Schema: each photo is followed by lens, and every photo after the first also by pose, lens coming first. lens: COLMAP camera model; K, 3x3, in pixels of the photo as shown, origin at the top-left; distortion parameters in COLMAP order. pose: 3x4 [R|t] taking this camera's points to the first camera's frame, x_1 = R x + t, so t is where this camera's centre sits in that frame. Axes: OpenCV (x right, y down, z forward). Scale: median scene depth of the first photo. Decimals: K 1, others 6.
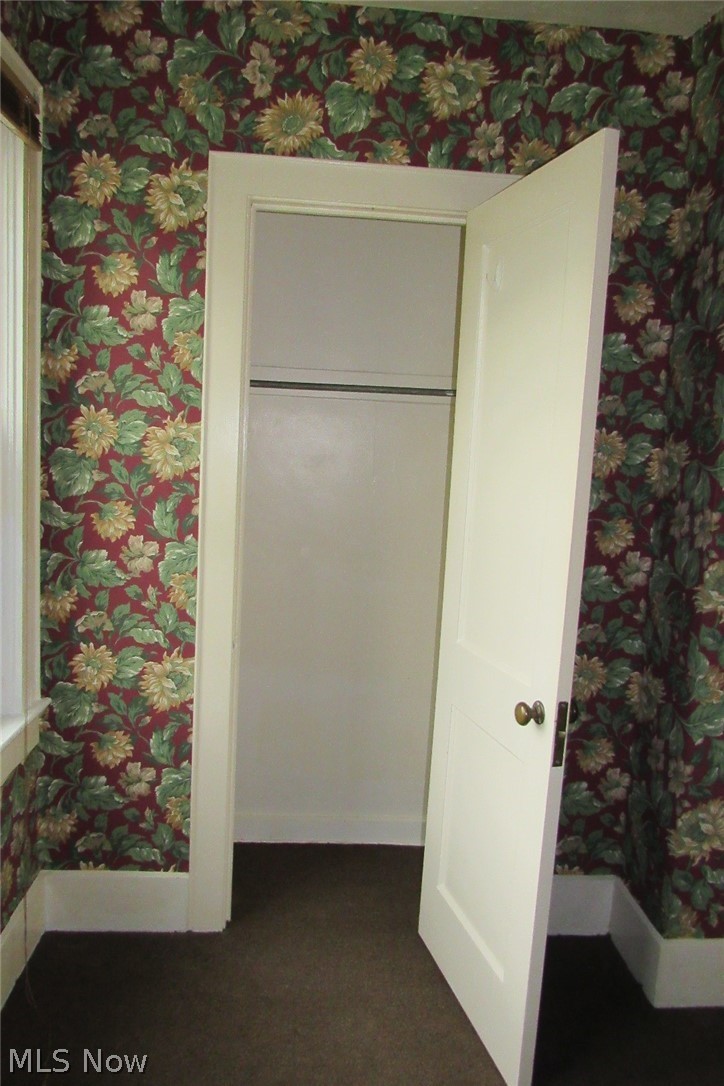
lens RADIAL K [[774.9, 0, 361.0], [0, 774.9, 543.0], [0, 0, 1]] dist [-0.028167, 0.001502]
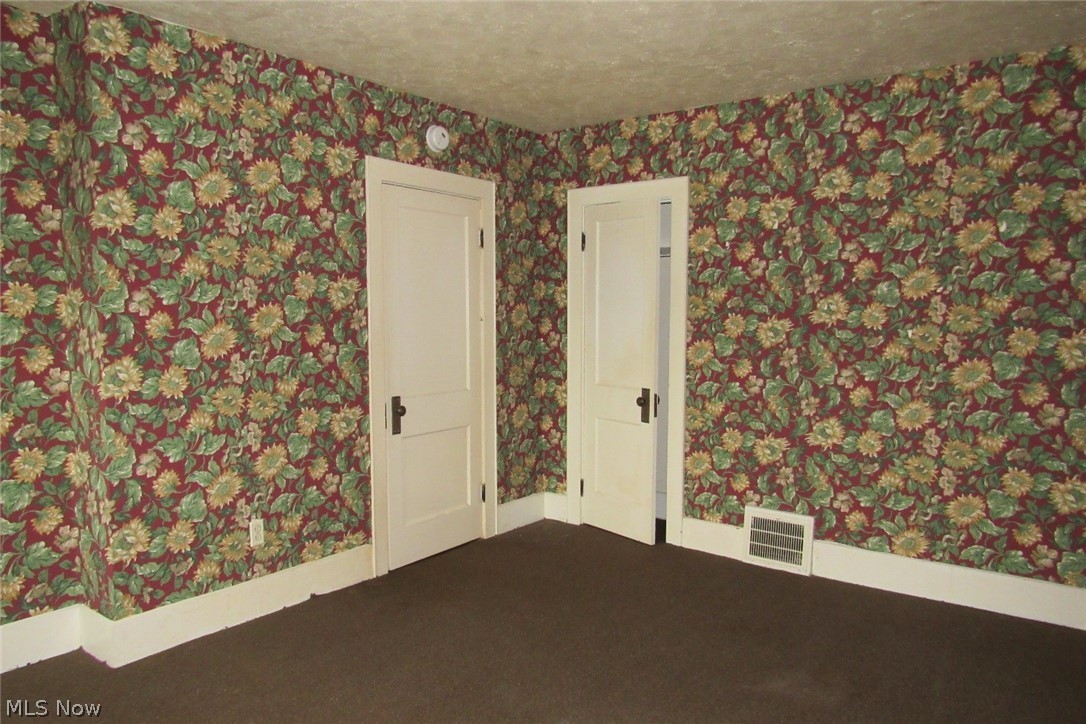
lens RADIAL K [[774.9, 0, 543.3], [0, 774.9, 364.7], [0, 0, 1]] dist [-0.028167, 0.001502]
pose [[0.660009, -0.107927, 0.743465, -0.104946], [0.127839, 0.991328, 0.030420, 0.082732], [-0.740301, 0.074966, 0.668083, -0.639719]]
